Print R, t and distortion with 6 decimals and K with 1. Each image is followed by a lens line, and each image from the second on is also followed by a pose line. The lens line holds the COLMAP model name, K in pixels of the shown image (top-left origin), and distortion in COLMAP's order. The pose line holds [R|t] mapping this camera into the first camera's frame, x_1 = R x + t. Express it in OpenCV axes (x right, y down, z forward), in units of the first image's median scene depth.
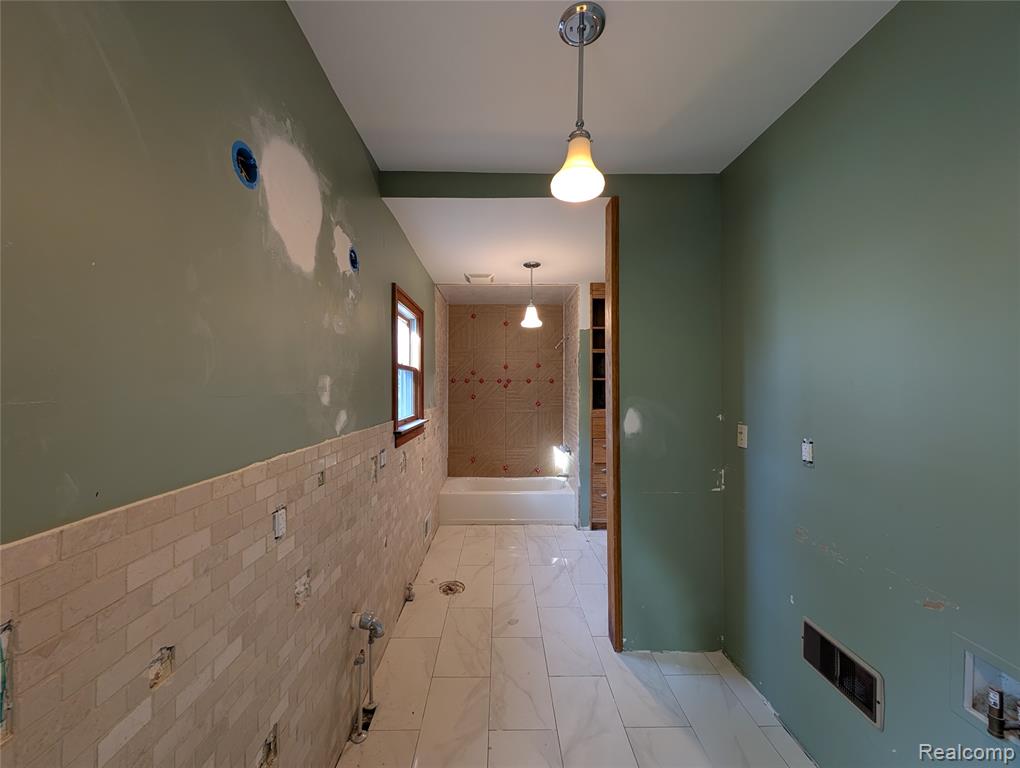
lens RADIAL K [[386.2, 0, 508.3], [0, 386.2, 385.4], [0, 0, 1]] dist [-0.001302, -0.000479]
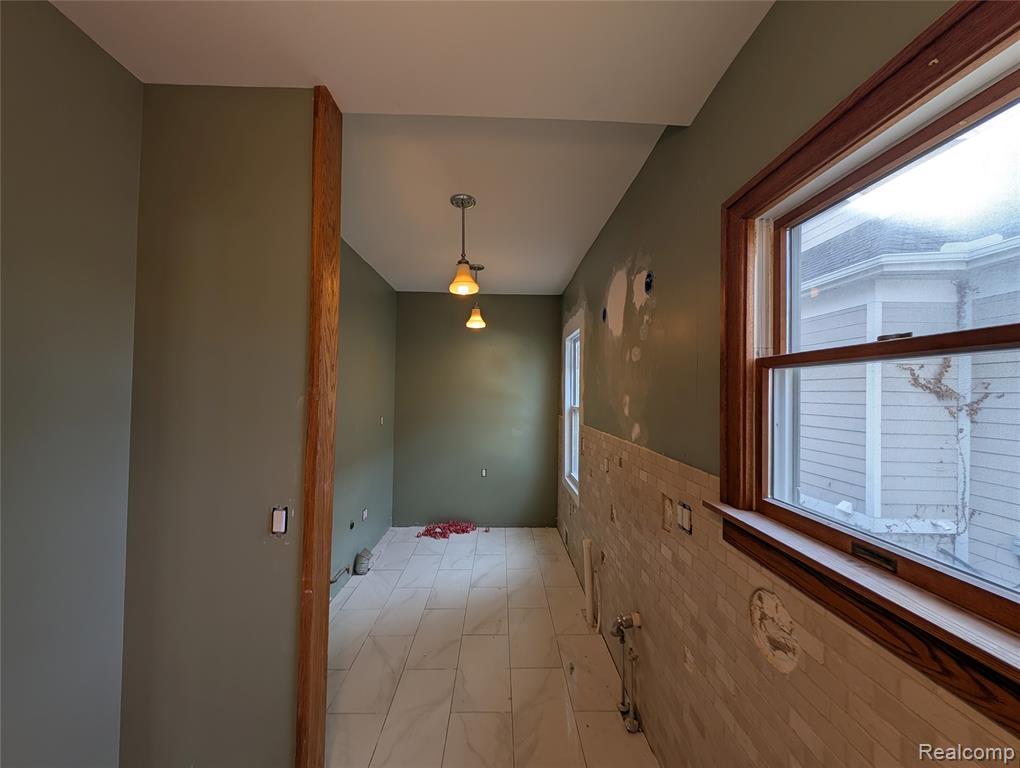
lens RADIAL K [[386.2, 0, 509.1], [0, 386.2, 387.7], [0, 0, 1]] dist [-0.001302, -0.000479]
pose [[-0.999891, -0.014406, -0.003206, -0.025700], [-0.014365, 0.999820, -0.012381, -0.026449], [0.003384, -0.012334, -0.999918, 2.204386]]
